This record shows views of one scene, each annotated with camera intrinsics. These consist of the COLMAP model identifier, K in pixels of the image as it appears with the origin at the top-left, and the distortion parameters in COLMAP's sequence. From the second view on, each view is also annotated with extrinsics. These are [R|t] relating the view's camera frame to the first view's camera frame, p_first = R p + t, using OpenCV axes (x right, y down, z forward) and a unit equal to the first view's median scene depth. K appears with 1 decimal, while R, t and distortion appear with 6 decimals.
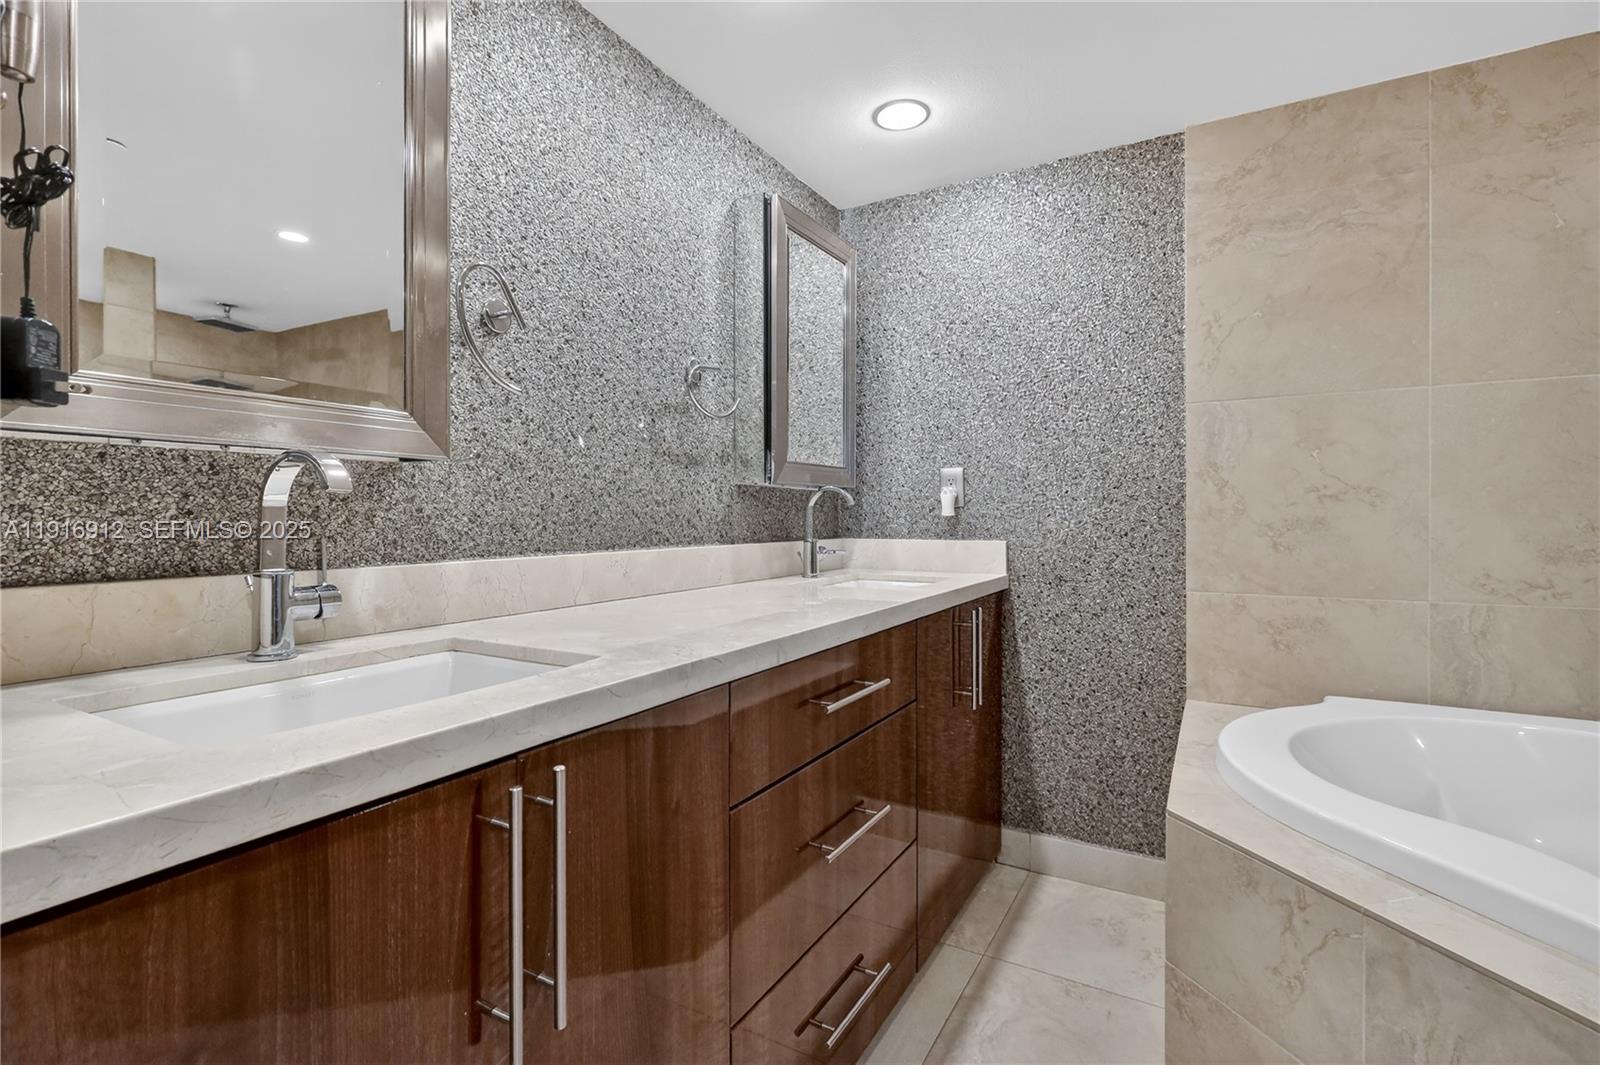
lens RADIAL K [[747.6, 0, 797.7], [0, 747.6, 520.4], [0, 0, 1]] dist [0.002283, 0.000266]
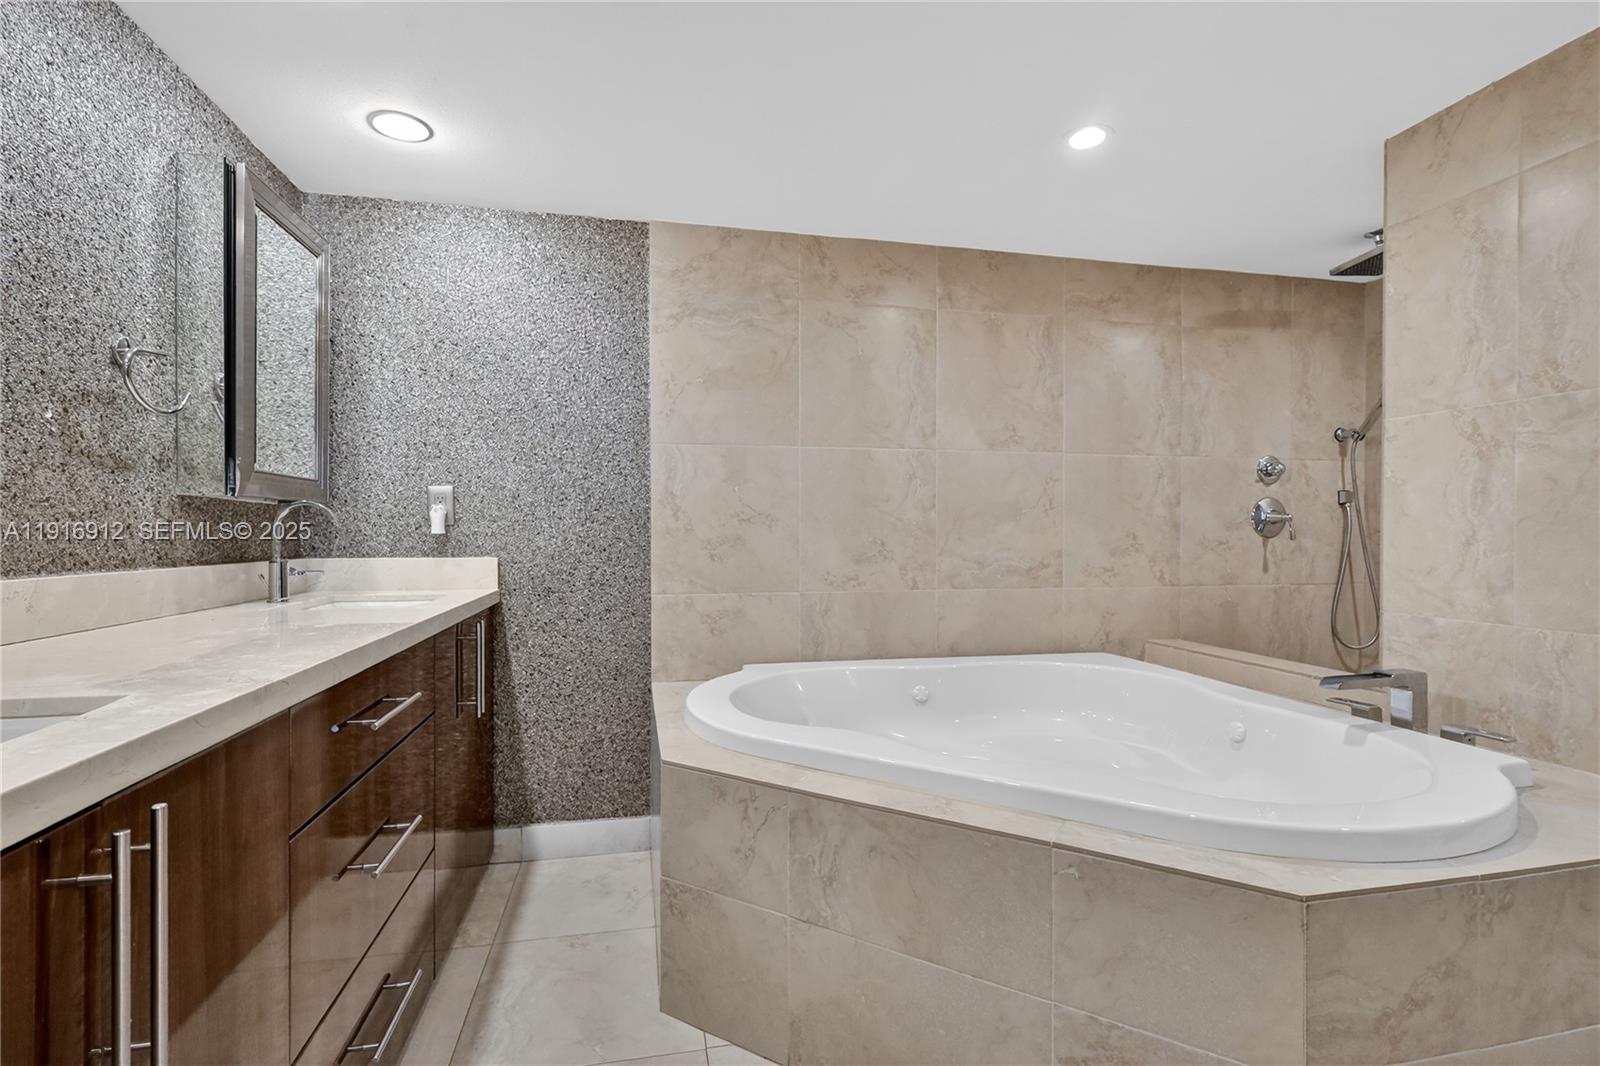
lens RADIAL K [[747.6, 0, 801.8], [0, 747.6, 536.1], [0, 0, 1]] dist [0.002283, 0.000266]
pose [[0.737164, 0.000191, 0.675713, -0.138065], [0.002129, 0.999994, -0.002606, 0.001216], [-0.675710, 0.003360, 0.737160, -0.082697]]
